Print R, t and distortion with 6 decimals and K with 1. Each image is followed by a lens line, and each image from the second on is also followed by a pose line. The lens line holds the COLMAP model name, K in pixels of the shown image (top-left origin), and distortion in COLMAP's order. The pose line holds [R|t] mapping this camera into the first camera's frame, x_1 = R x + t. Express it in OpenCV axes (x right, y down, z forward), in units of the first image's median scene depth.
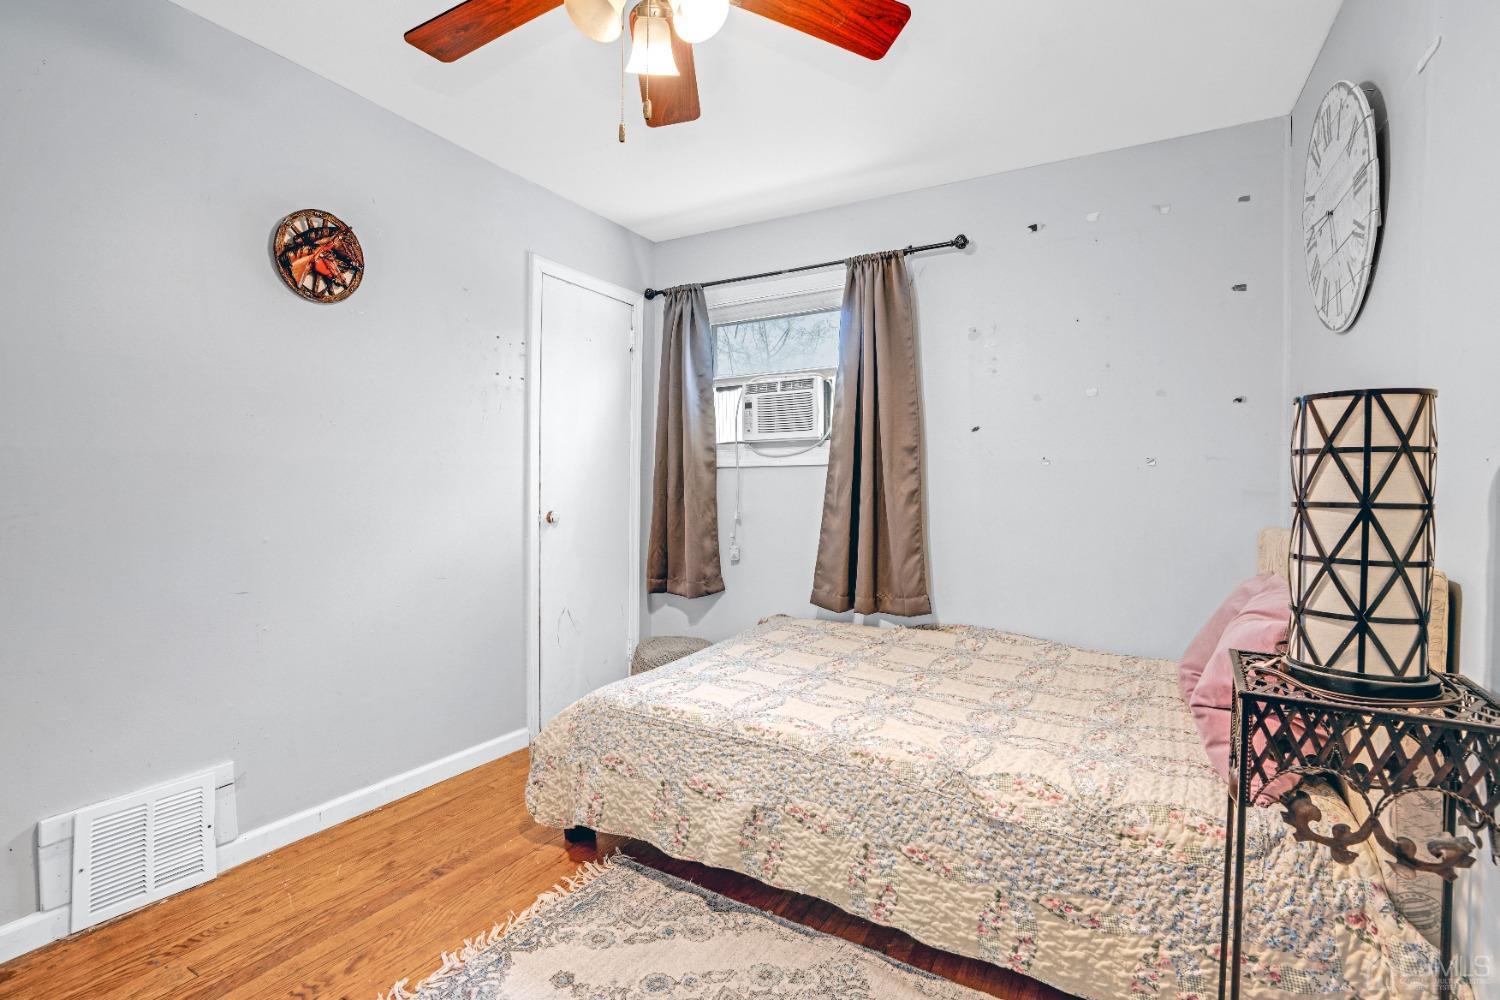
lens RADIAL K [[699.7, 0, 750.0], [0, 699.7, 500.0], [0, 0, 1]] dist [-0.069720, 0.032980]
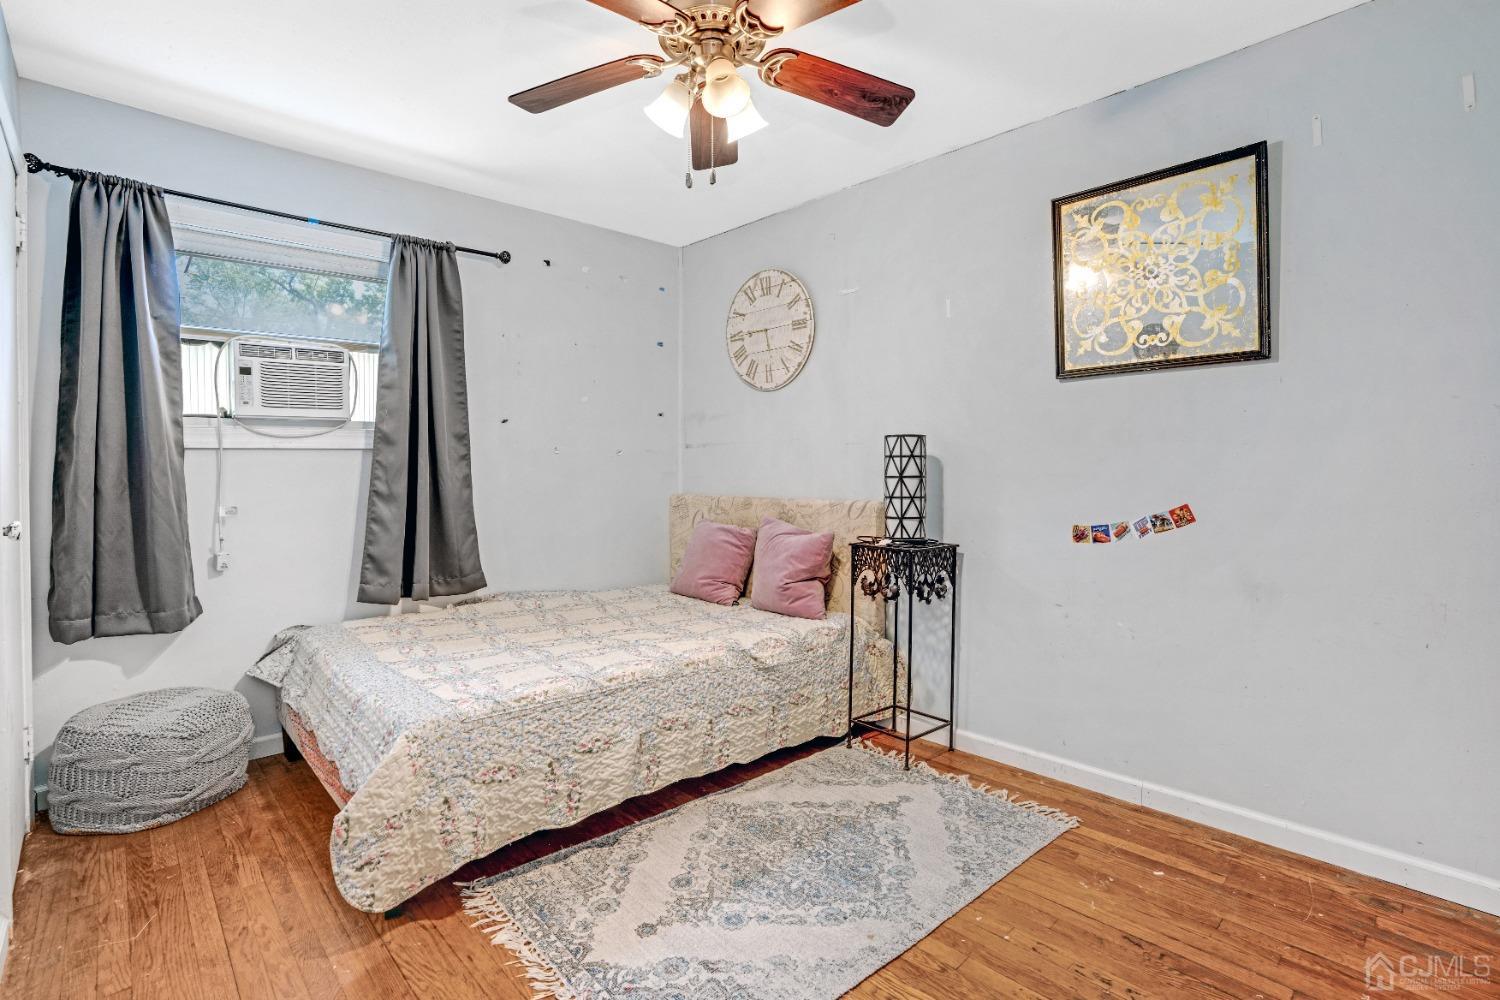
lens RADIAL K [[711.4, 0, 755.4], [0, 711.4, 479.6], [0, 0, 1]] dist [-0.075554, 0.034107]
pose [[0.278911, -0.020145, 0.960106, -1.042393], [0.023532, 0.999623, 0.014138, -0.018554], [-0.960029, 0.018650, 0.279279, 0.419177]]
